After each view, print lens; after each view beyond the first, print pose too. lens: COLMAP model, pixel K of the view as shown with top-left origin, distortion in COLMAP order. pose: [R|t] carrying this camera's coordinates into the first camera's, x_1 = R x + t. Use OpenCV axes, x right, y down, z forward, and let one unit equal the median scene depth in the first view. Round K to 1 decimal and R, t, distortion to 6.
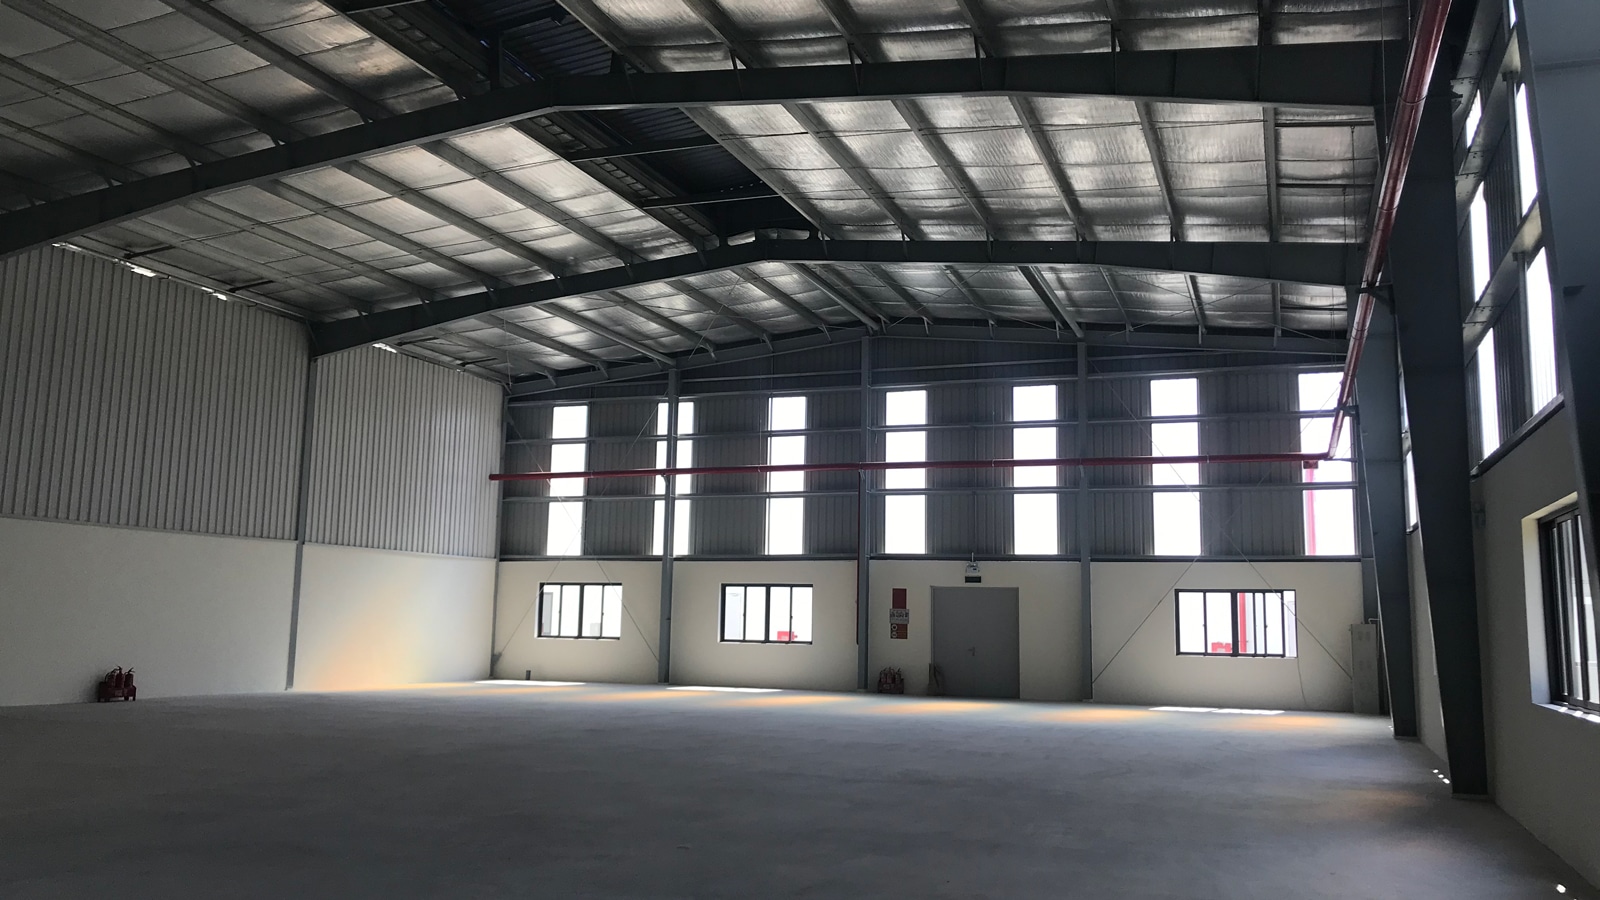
lens RADIAL K [[1279.5, 0, 798.5], [0, 1279.5, 418.1], [0, 0, 1]] dist [0.079526, -0.003506]
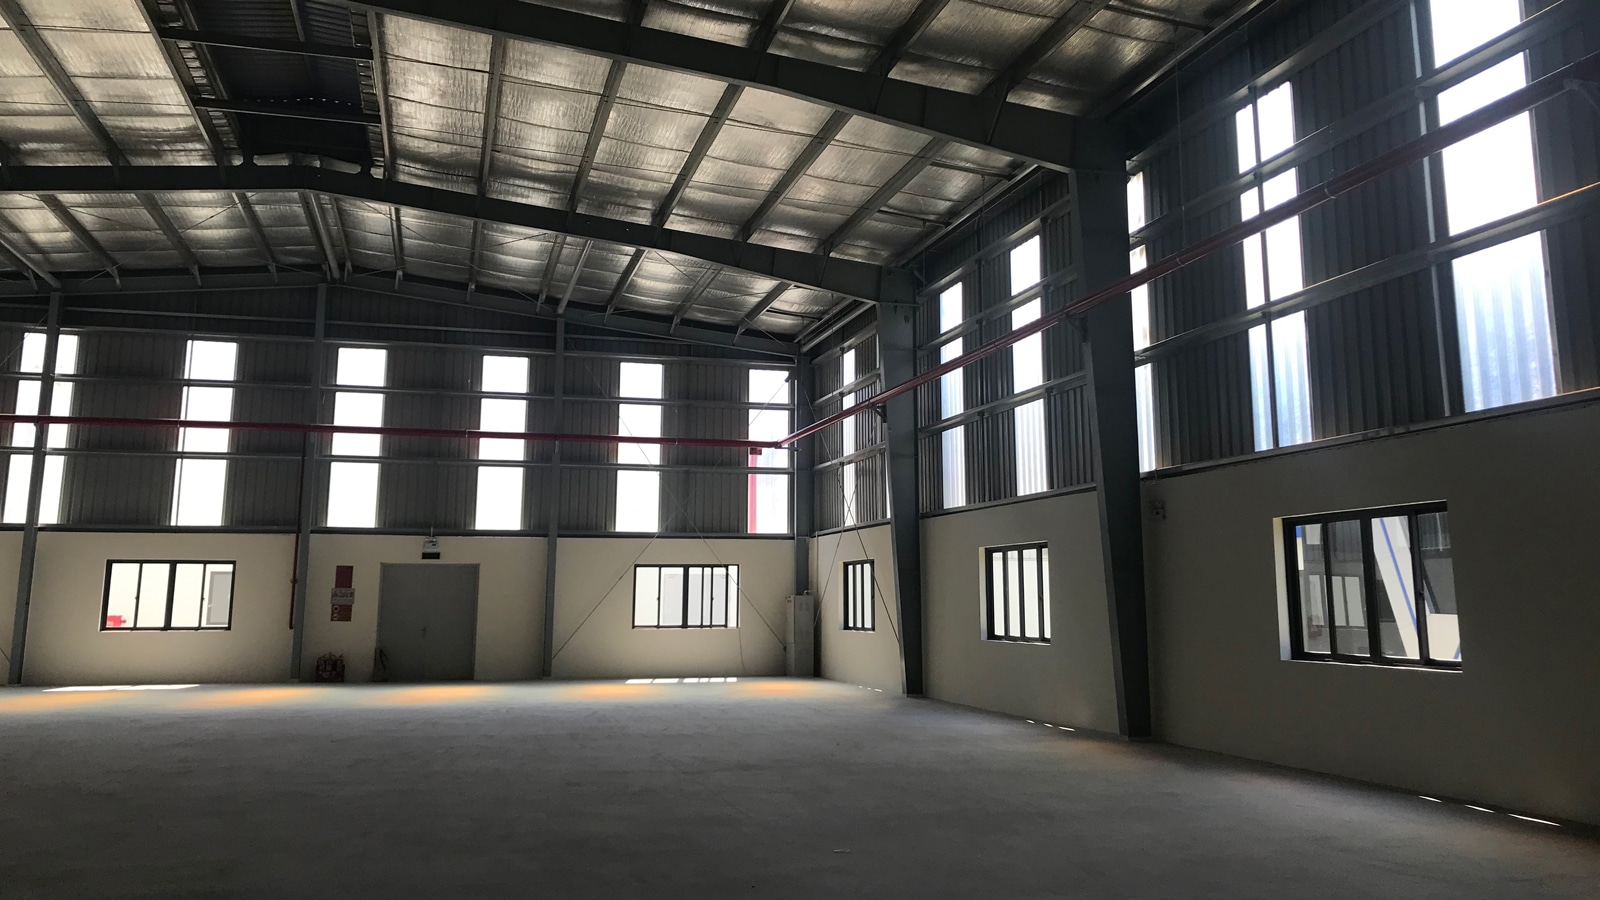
lens RADIAL K [[1282.1, 0, 803.0], [0, 1282.1, 327.2], [0, 0, 1]] dist [-0.004105, -0.007056]
pose [[0.808719, 0.105537, 0.578650, -0.205387], [-0.076599, 0.994291, -0.074288, 0.008132], [-0.583187, 0.015754, 0.812185, 0.075166]]
